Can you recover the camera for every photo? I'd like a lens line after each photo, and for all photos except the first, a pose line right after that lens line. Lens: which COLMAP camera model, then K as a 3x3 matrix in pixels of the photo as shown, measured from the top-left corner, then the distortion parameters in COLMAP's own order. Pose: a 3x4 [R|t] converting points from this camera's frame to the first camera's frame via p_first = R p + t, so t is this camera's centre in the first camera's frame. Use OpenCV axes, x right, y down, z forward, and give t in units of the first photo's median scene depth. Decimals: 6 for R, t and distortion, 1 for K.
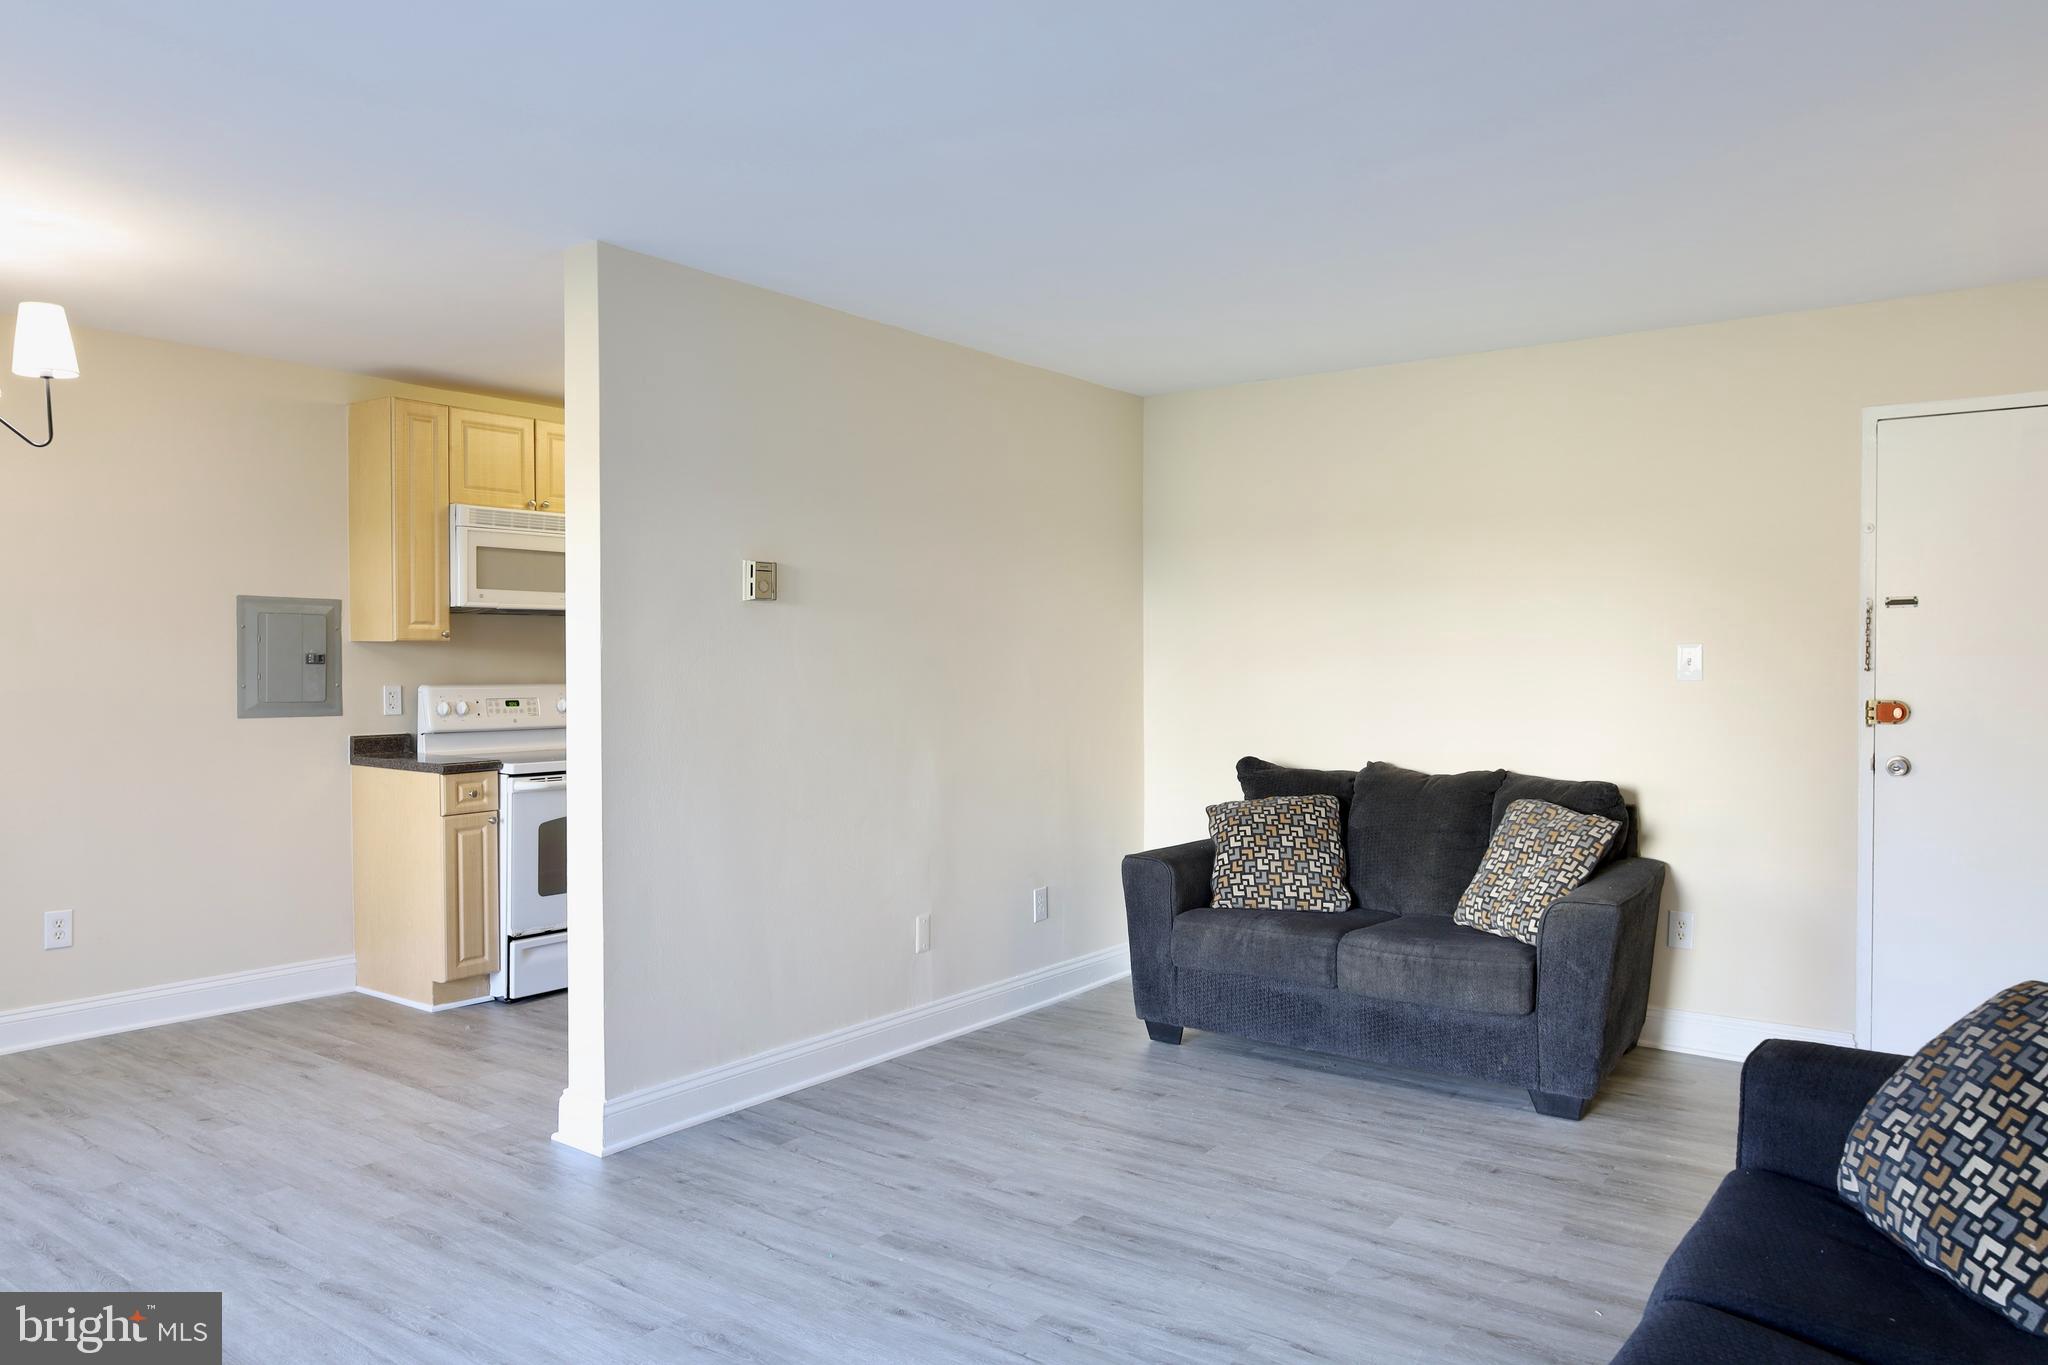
lens RADIAL K [[1407.5, 0, 1046.8], [0, 1407.5, 686.1], [0, 0, 1]] dist [-0.017757, 0.011547]
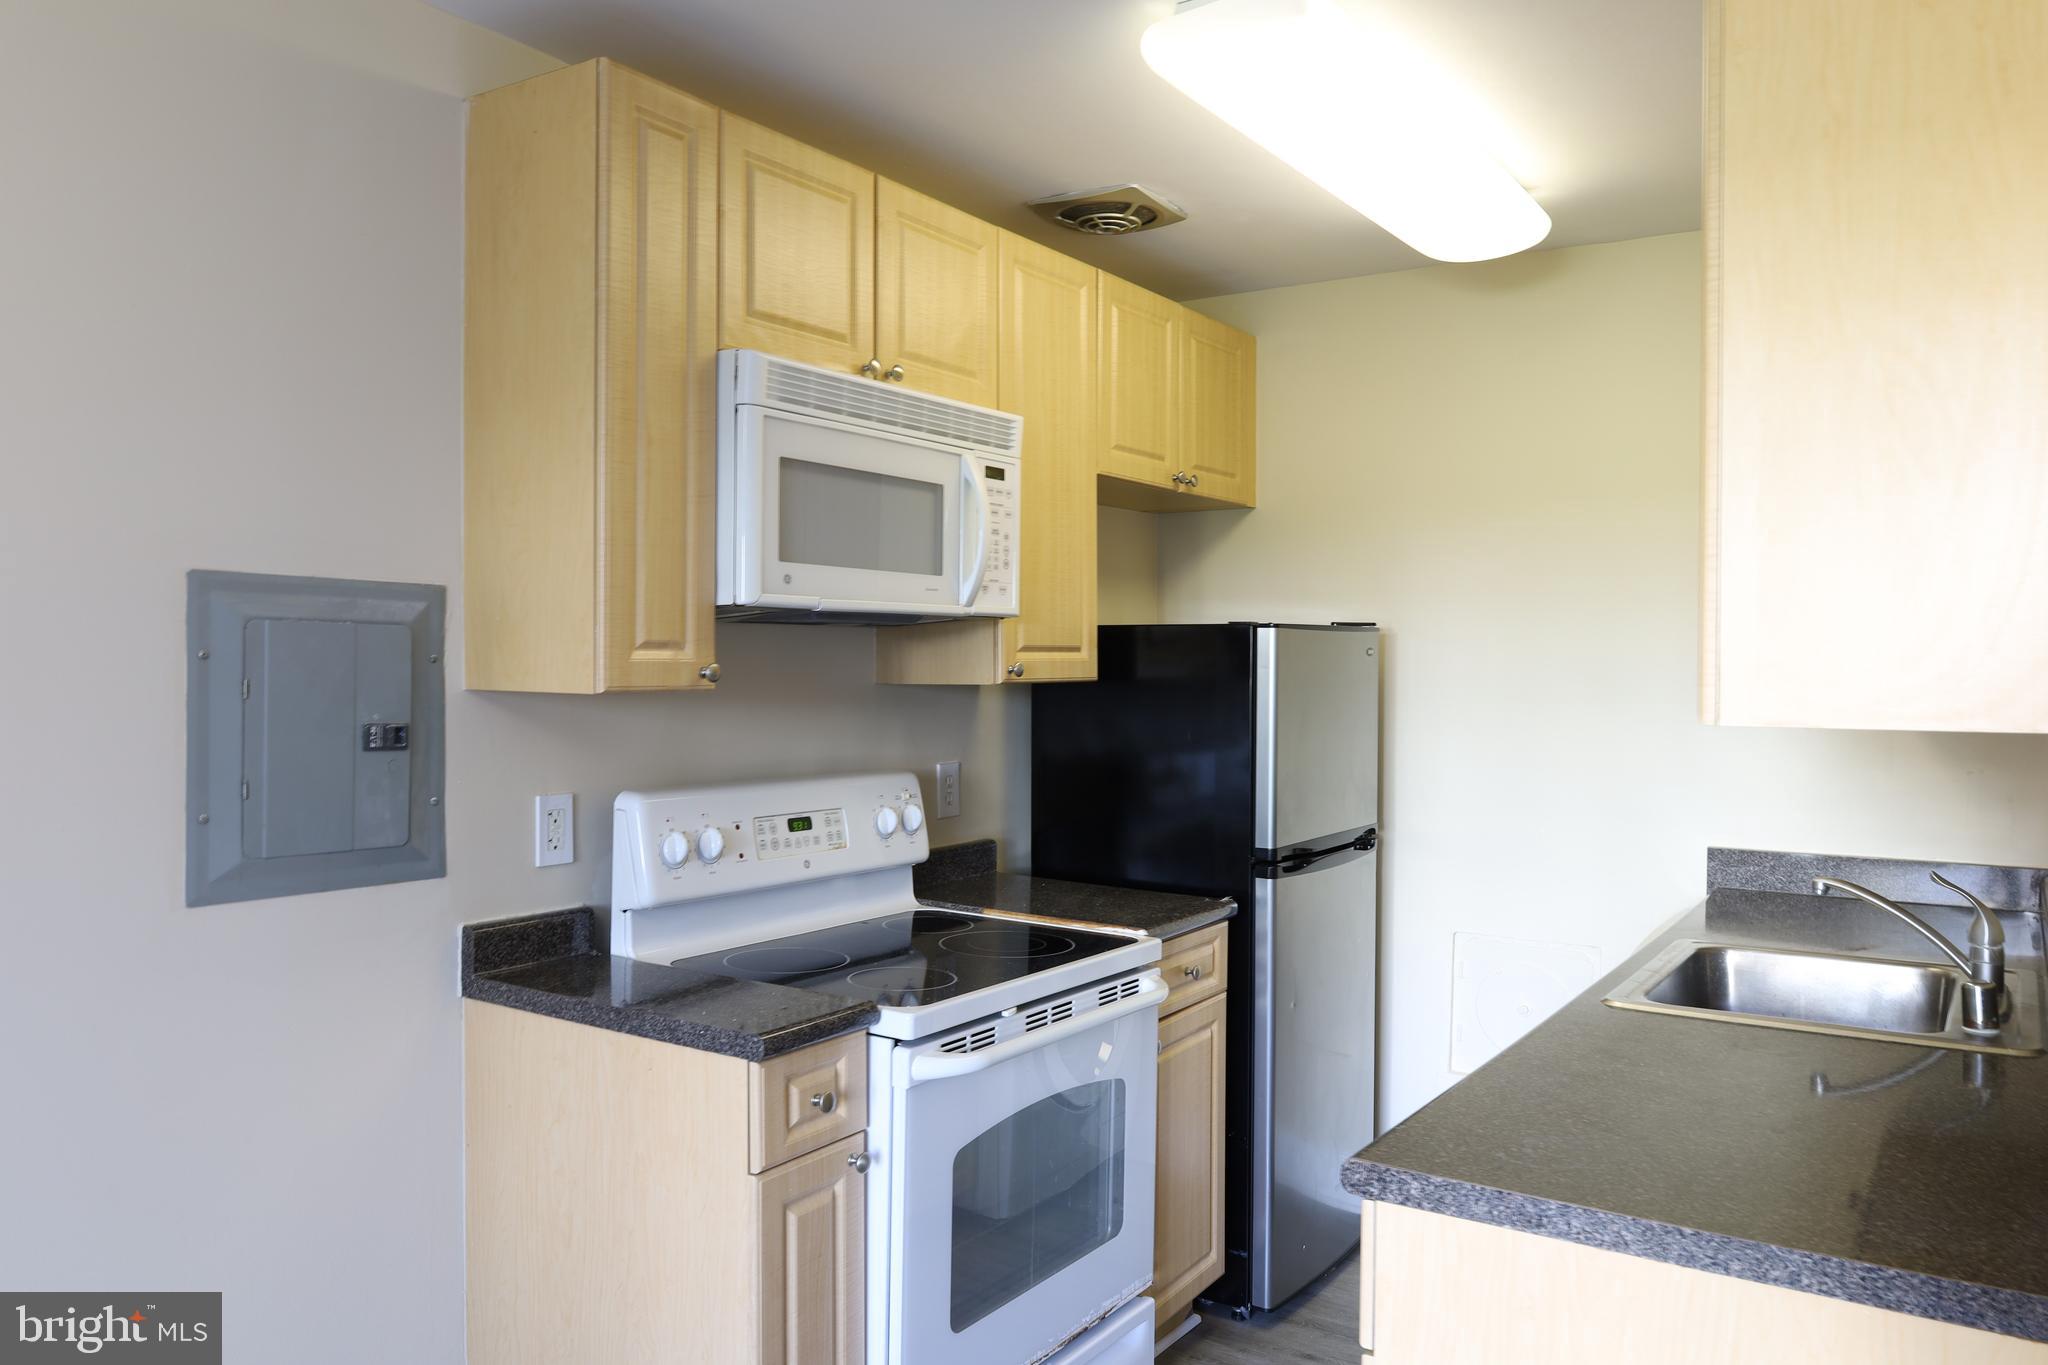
lens RADIAL K [[1484.7, 0, 1033.1], [0, 1484.7, 687.5], [0, 0, 1]] dist [-0.011083, -0.000229]
pose [[0.999420, 0.003766, 0.033848, -0.406877], [-0.003555, 0.999974, -0.006263, -0.035629], [-0.033871, 0.006139, 0.999407, 0.666613]]
